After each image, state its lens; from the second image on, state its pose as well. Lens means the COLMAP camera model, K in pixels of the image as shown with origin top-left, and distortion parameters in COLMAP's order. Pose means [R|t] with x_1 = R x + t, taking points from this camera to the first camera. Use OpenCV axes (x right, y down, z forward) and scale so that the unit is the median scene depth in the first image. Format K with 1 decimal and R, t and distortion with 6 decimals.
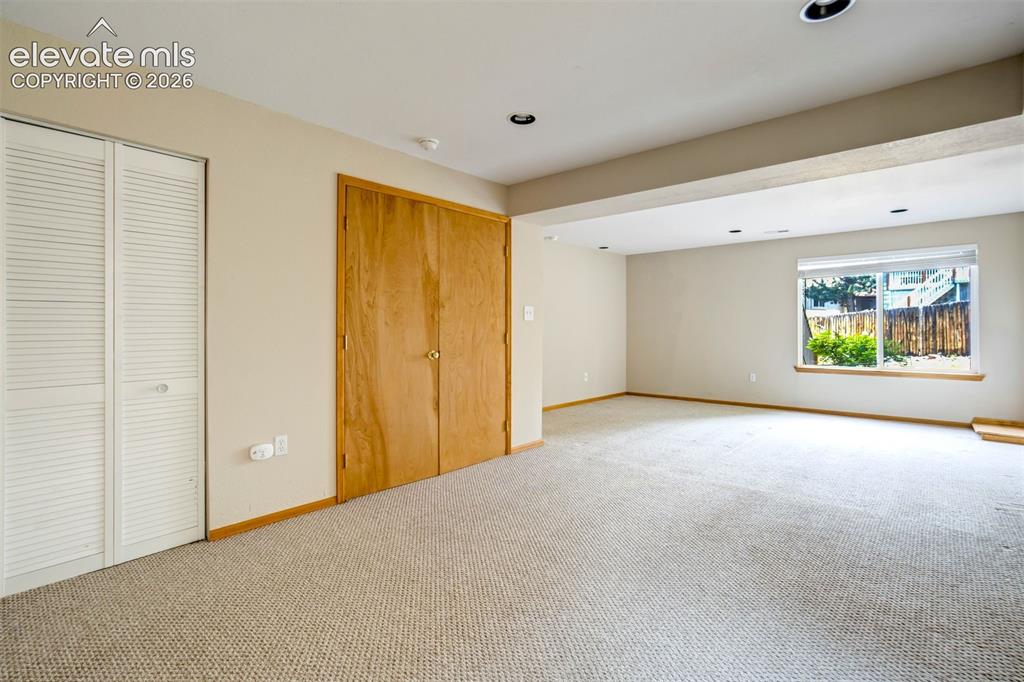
lens RADIAL K [[473.0, 0, 512.5], [0, 473.0, 335.1], [0, 0, 1]] dist [-0.033511, 0.016290]
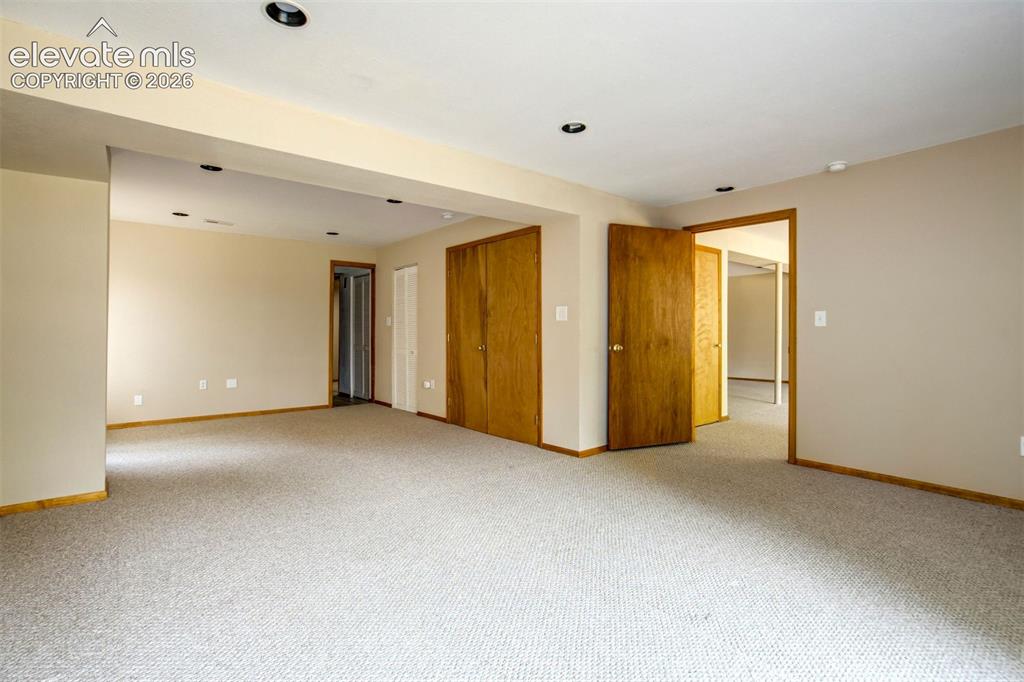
lens RADIAL K [[473.0, 0, 509.5], [0, 473.0, 337.2], [0, 0, 1]] dist [-0.033511, 0.016290]
pose [[0.997121, -0.002648, -0.075780, 0.011043], [0.002916, 0.999990, 0.003415, 0.001774], [0.075770, -0.003626, 0.997119, -0.269817]]
